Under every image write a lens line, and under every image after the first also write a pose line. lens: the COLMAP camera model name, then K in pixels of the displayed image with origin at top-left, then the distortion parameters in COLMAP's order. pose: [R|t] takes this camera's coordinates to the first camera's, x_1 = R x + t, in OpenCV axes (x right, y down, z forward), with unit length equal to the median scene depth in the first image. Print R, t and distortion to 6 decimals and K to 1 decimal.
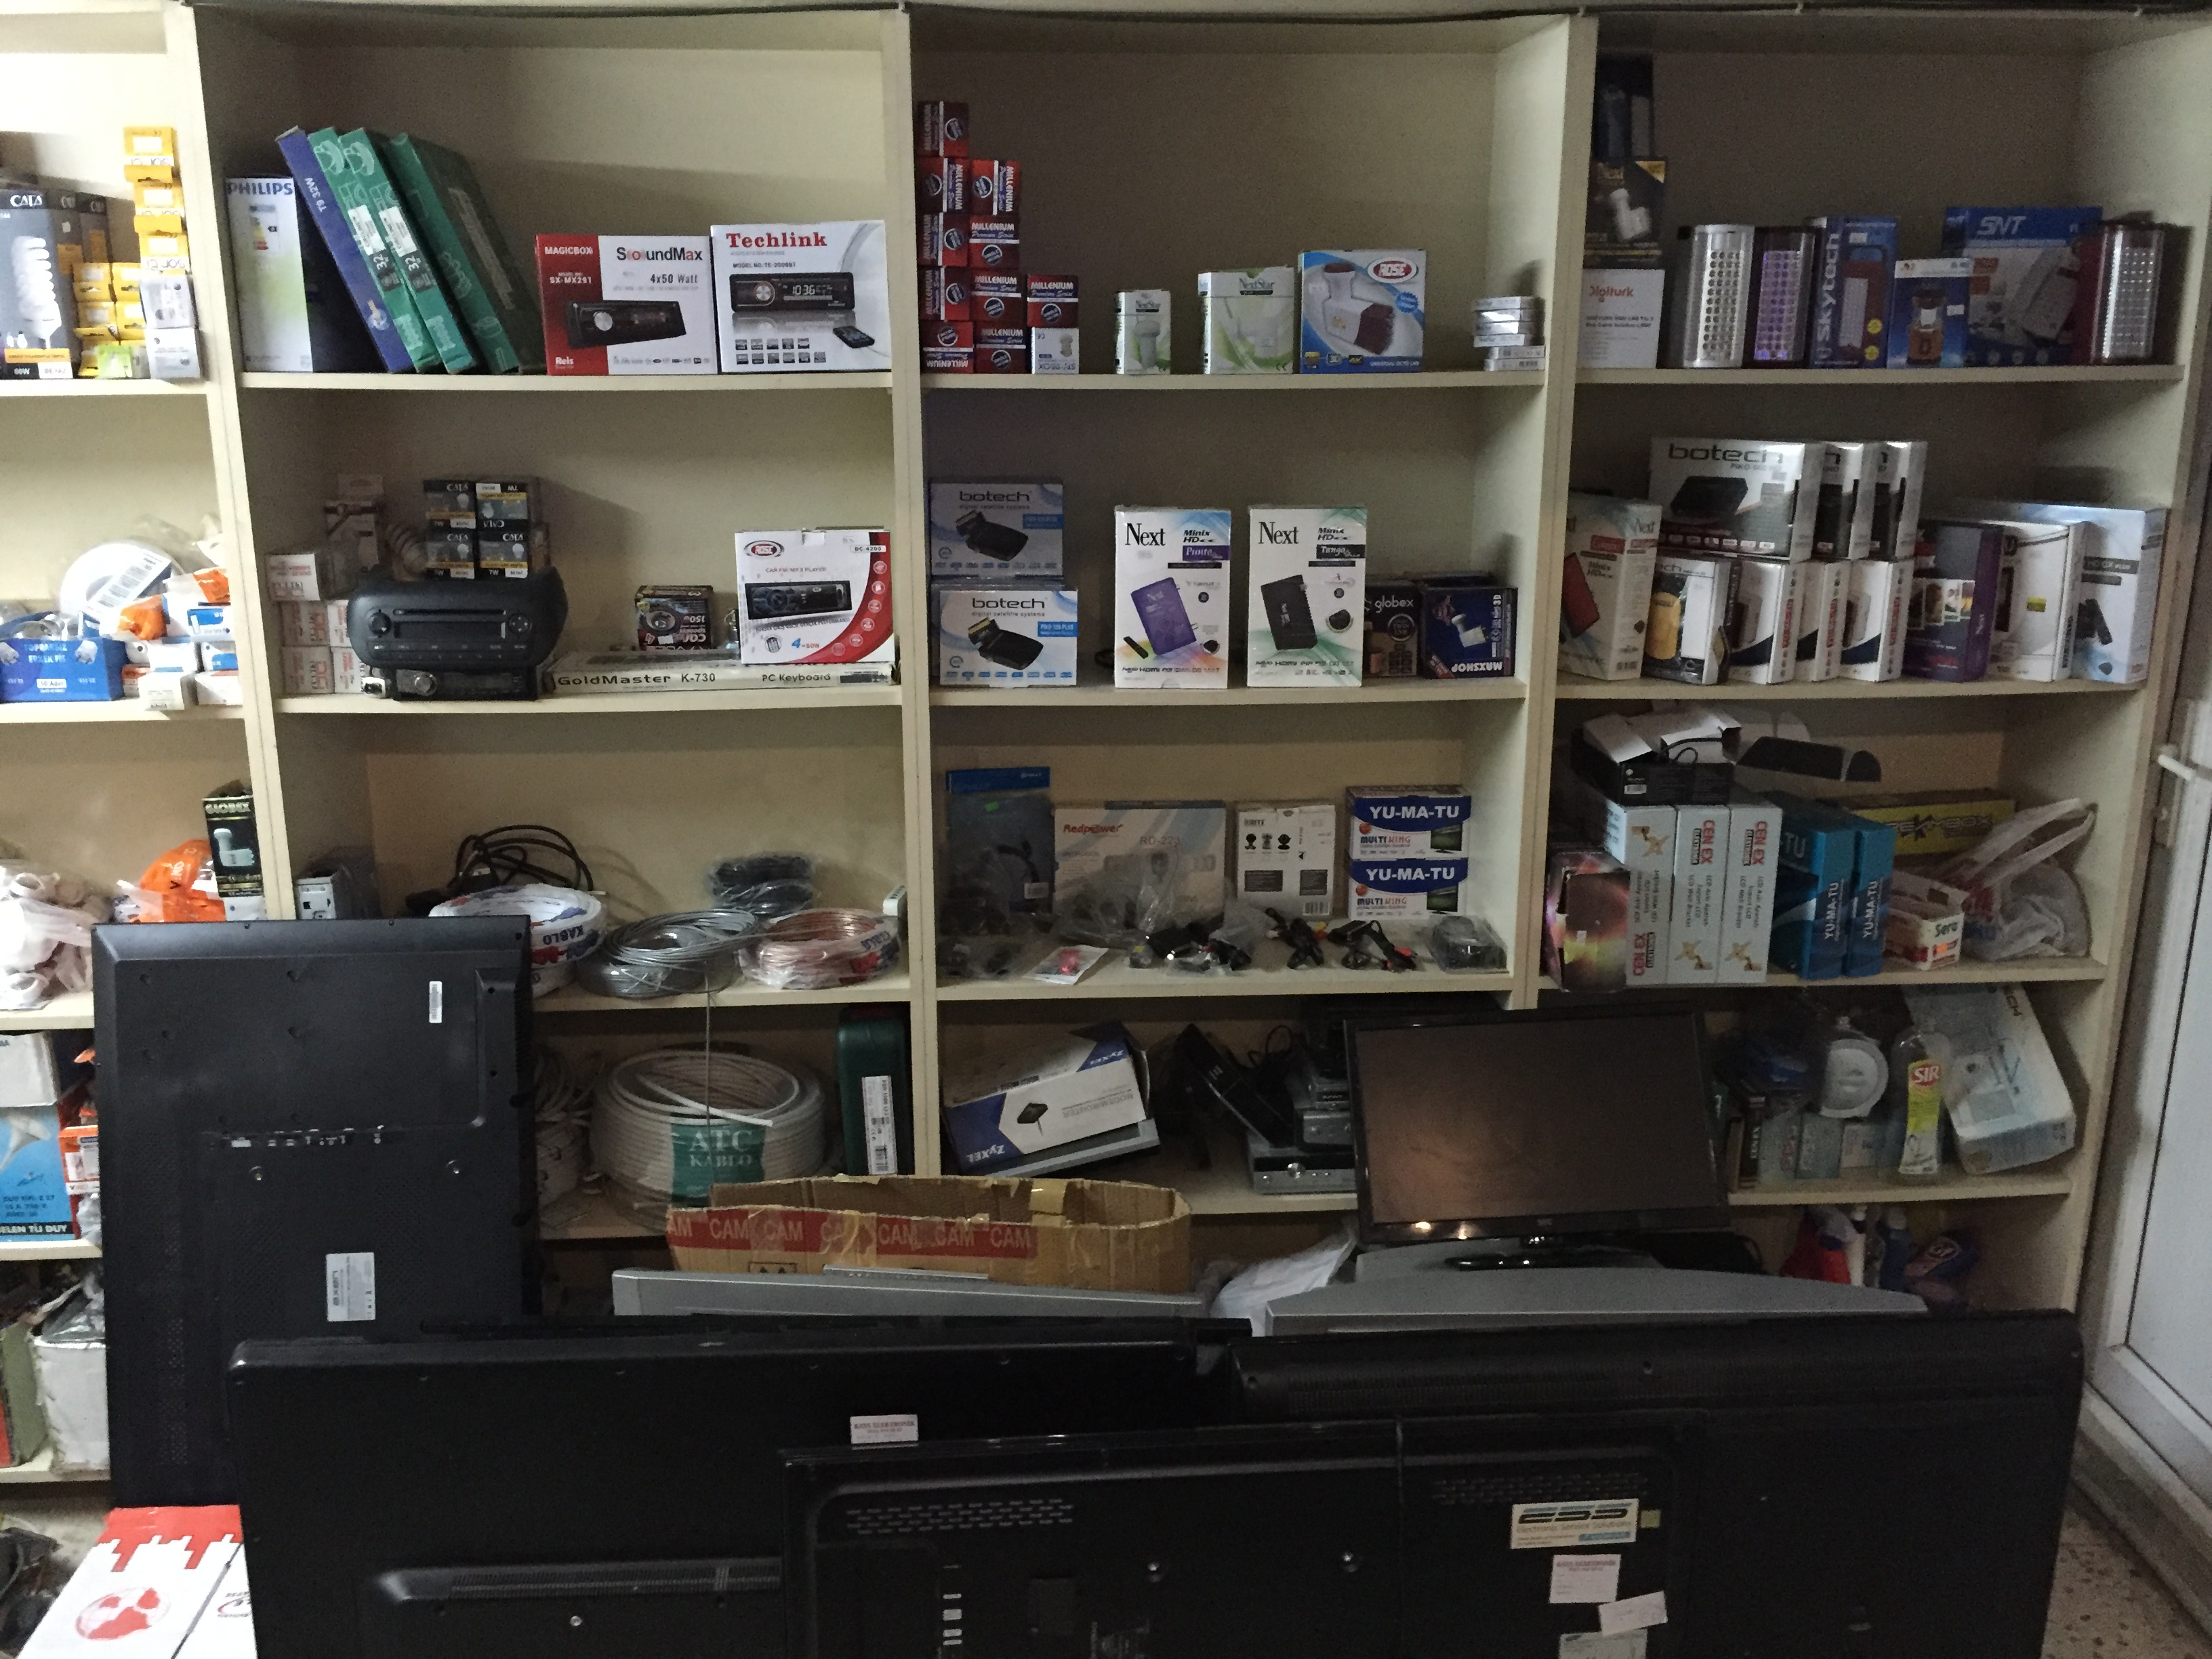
lens RADIAL K [[1899.7, 0, 1090.2], [0, 1899.7, 823.8], [0, 0, 1]] dist [0.090913, -0.128271]
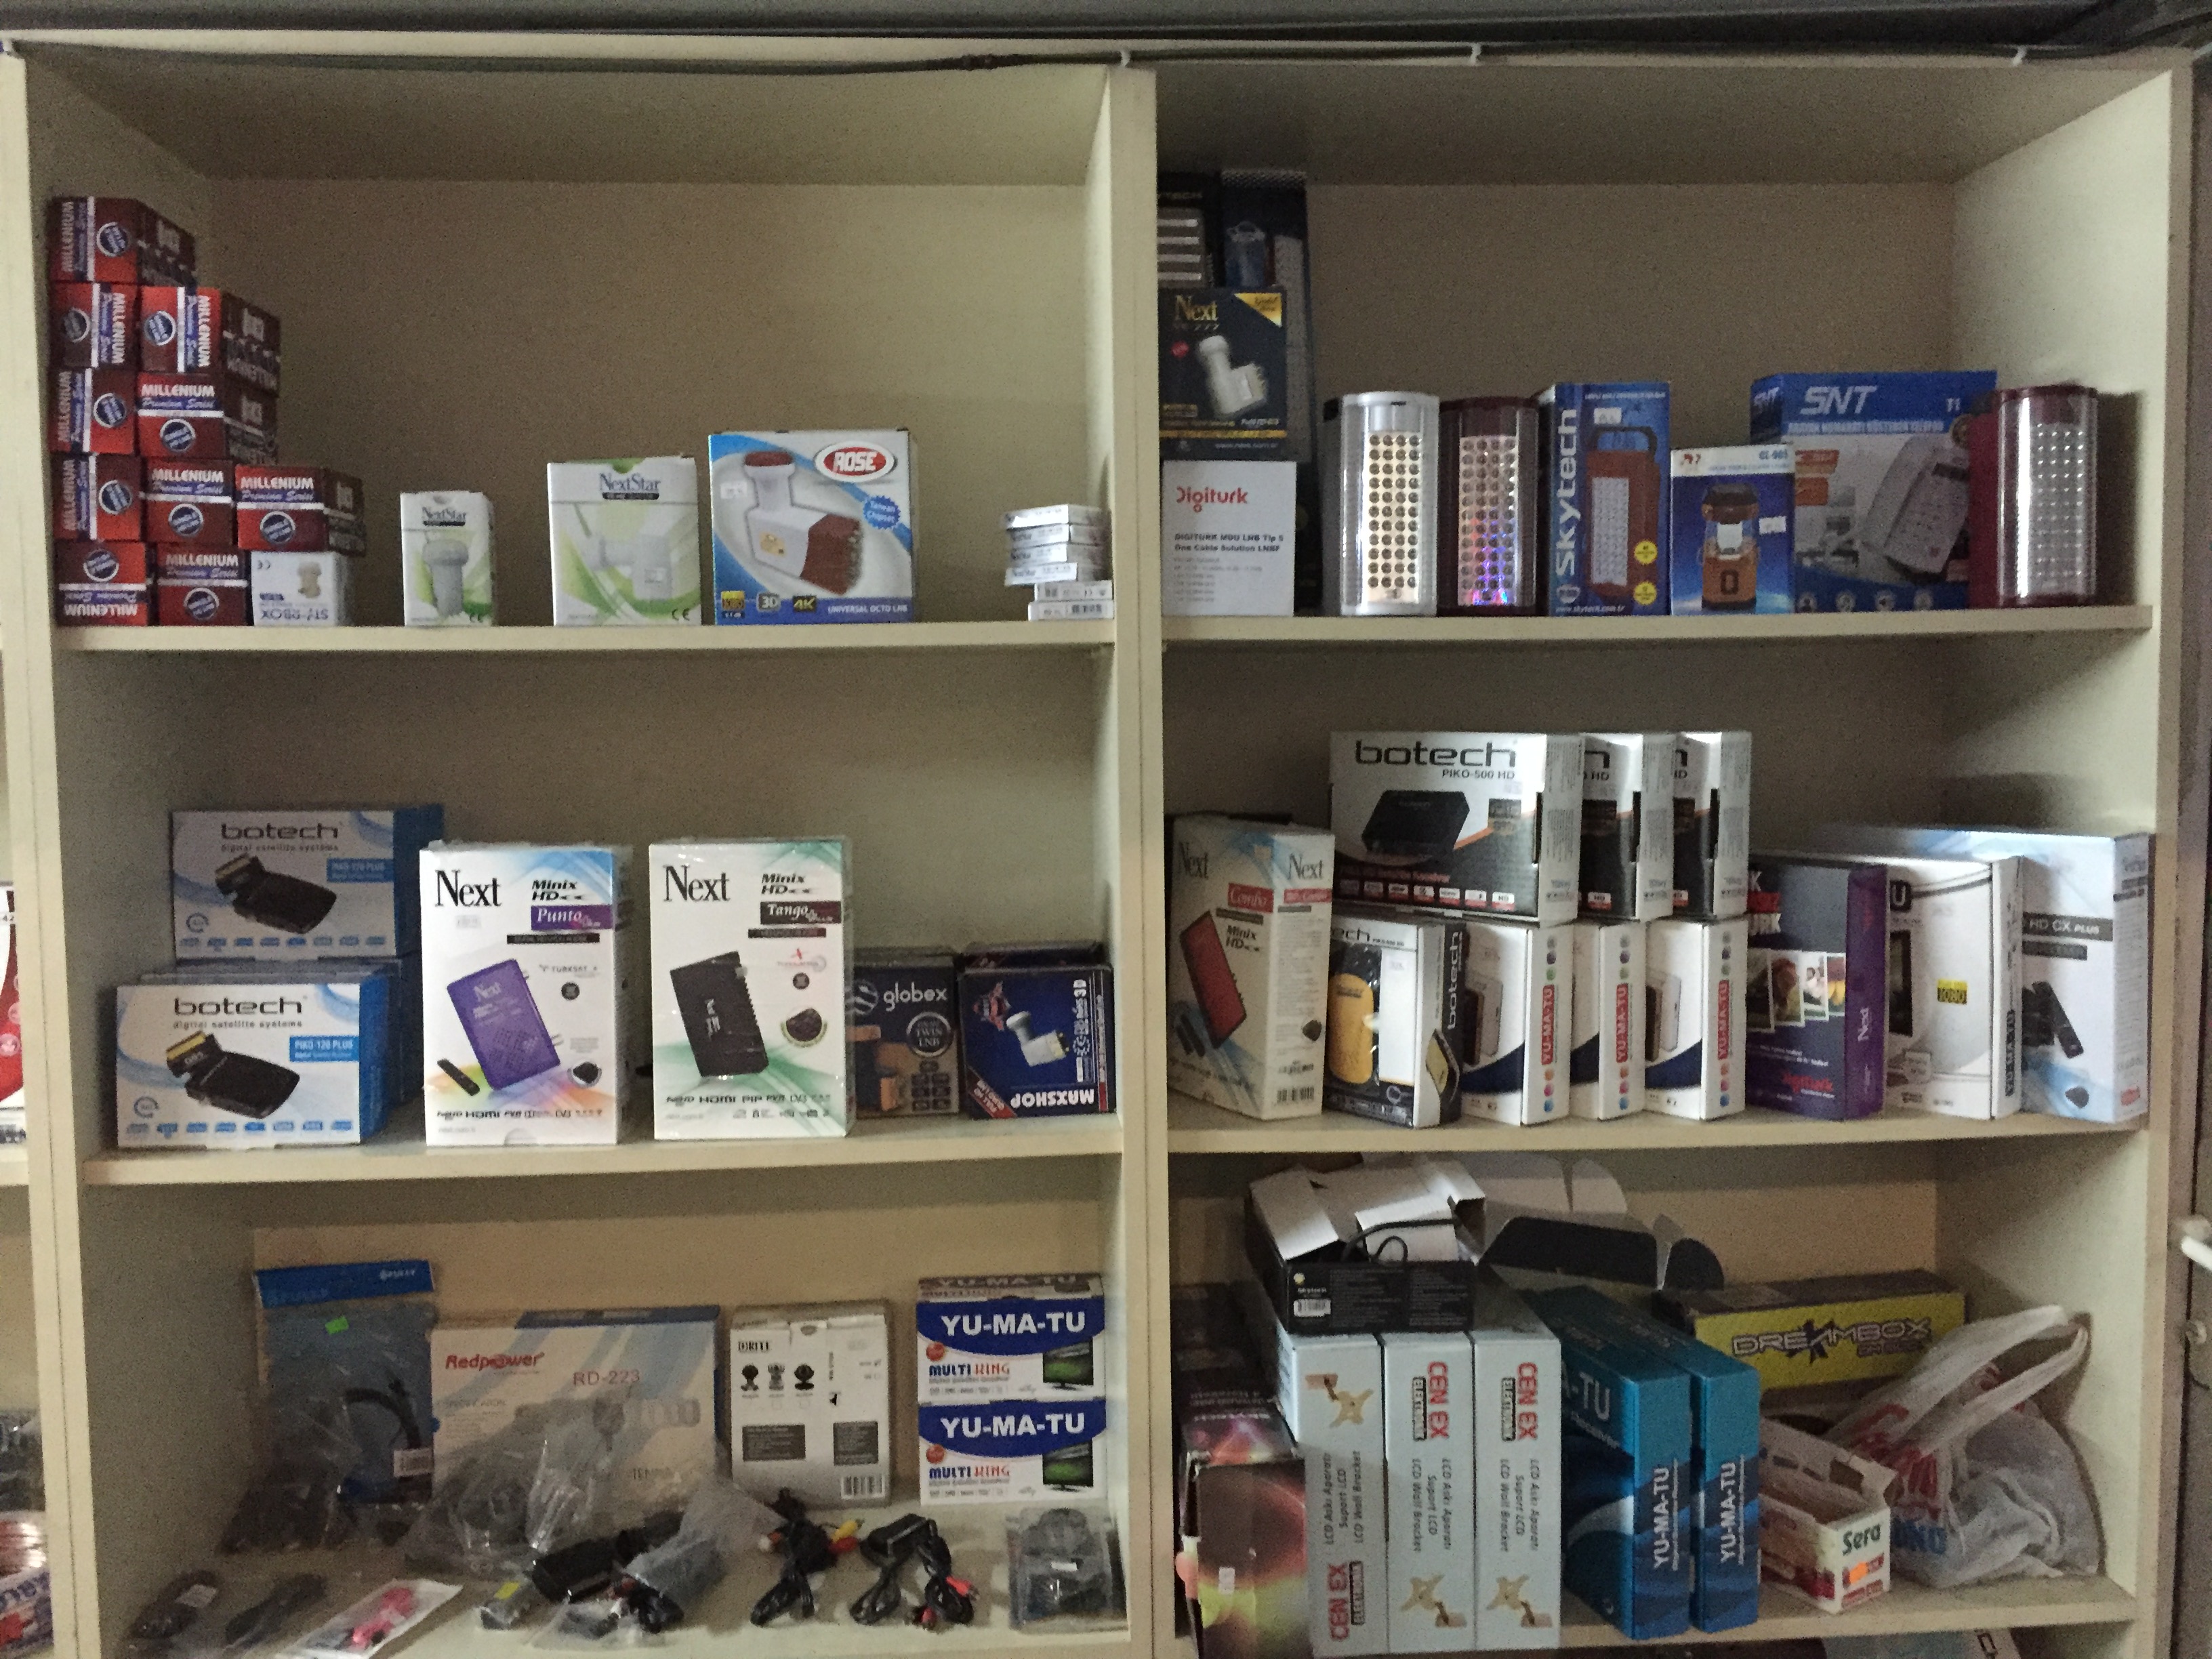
lens RADIAL K [[1899.7, 0, 1090.2], [0, 1899.7, 823.8], [0, 0, 1]] dist [0.090913, -0.128271]
pose [[0.999906, -0.011340, 0.007665, 0.215715], [0.012569, 0.982445, -0.186129, -0.056402], [-0.005420, 0.186208, 0.982495, 0.396681]]
